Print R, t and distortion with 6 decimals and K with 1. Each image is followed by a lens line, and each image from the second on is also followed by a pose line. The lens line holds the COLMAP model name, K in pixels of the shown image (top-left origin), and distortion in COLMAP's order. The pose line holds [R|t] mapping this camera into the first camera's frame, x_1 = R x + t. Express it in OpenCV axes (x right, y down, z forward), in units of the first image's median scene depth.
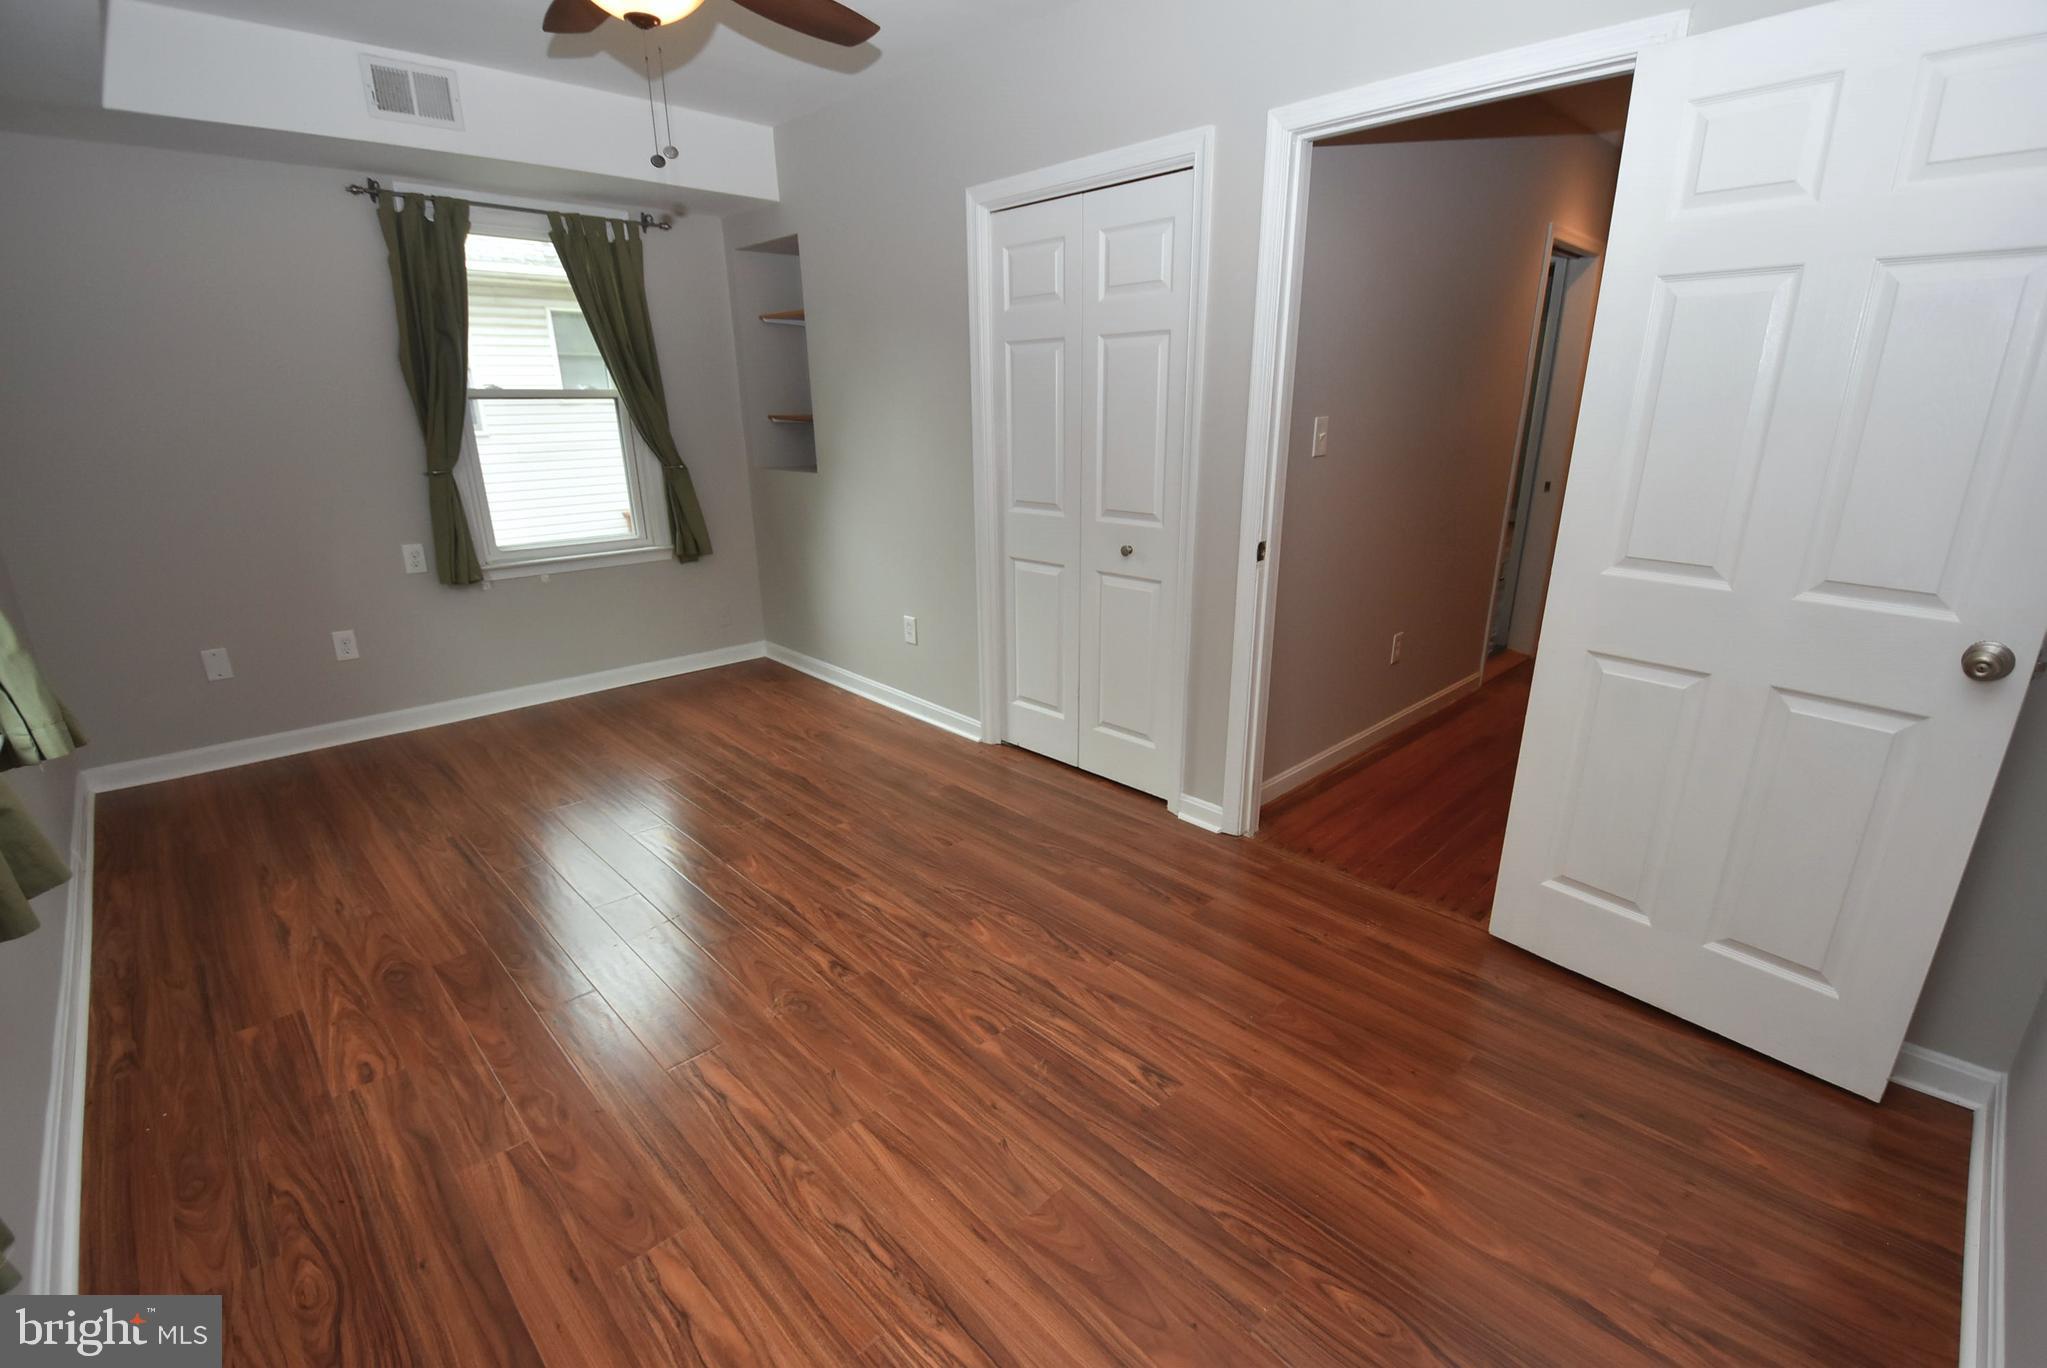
lens RADIAL K [[895.9, 0, 1025.5], [0, 895.9, 703.8], [0, 0, 1]] dist [0.016509, -0.023704]
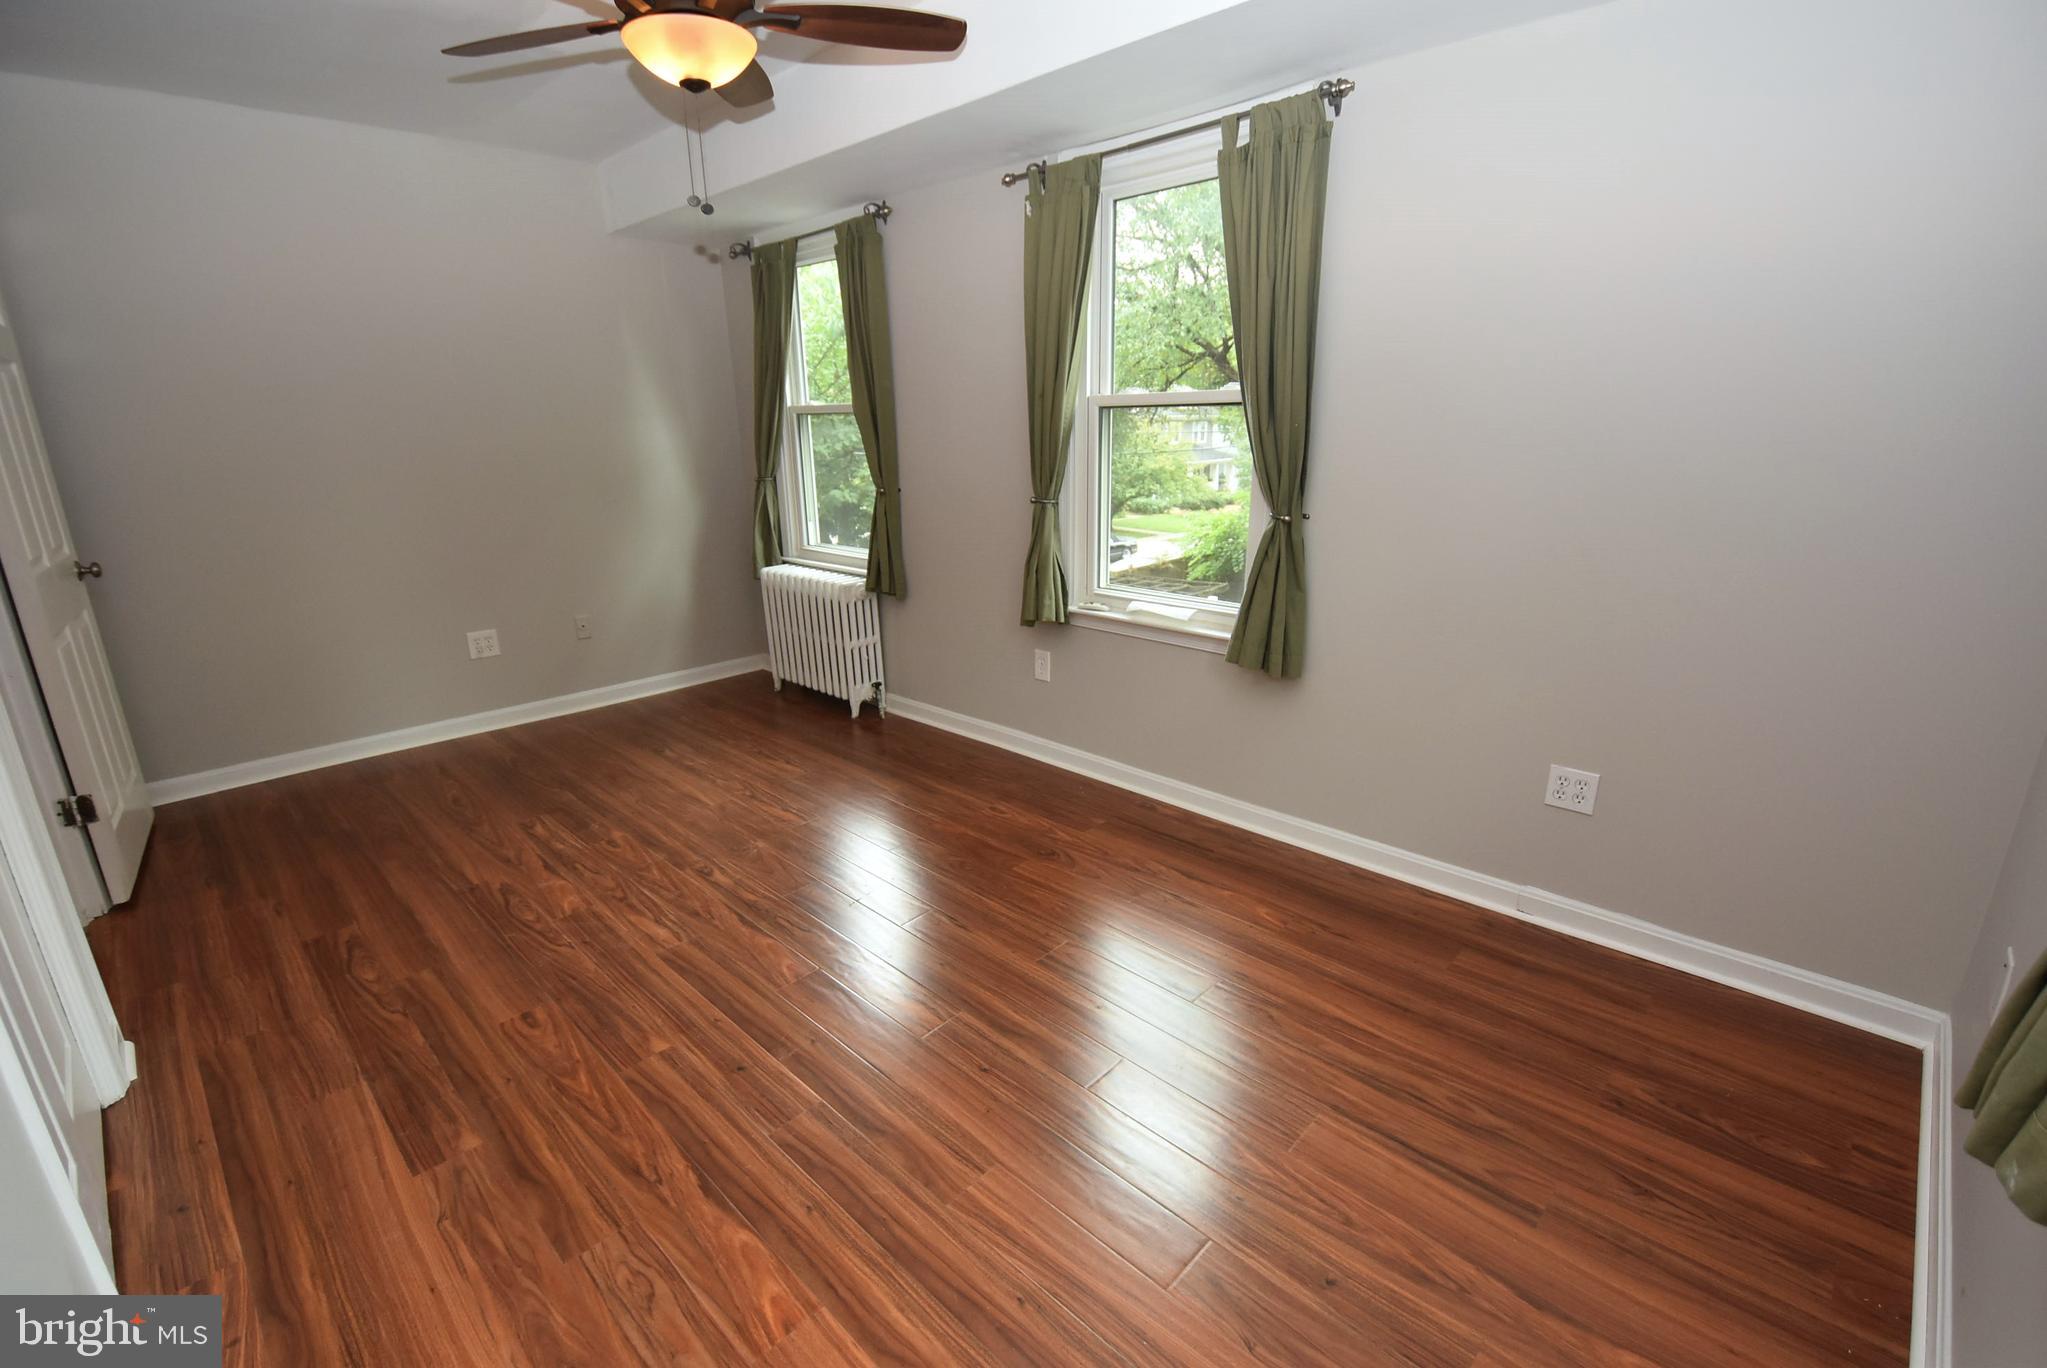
lens RADIAL K [[895.9, 0, 1025.5], [0, 895.9, 703.8], [0, 0, 1]] dist [0.016509, -0.023704]
pose [[-0.999395, 0.025259, -0.023903, -0.595403], [0.006531, 0.811430, 0.584414, -0.592336], [0.034157, 0.583904, -0.811104, 1.790121]]
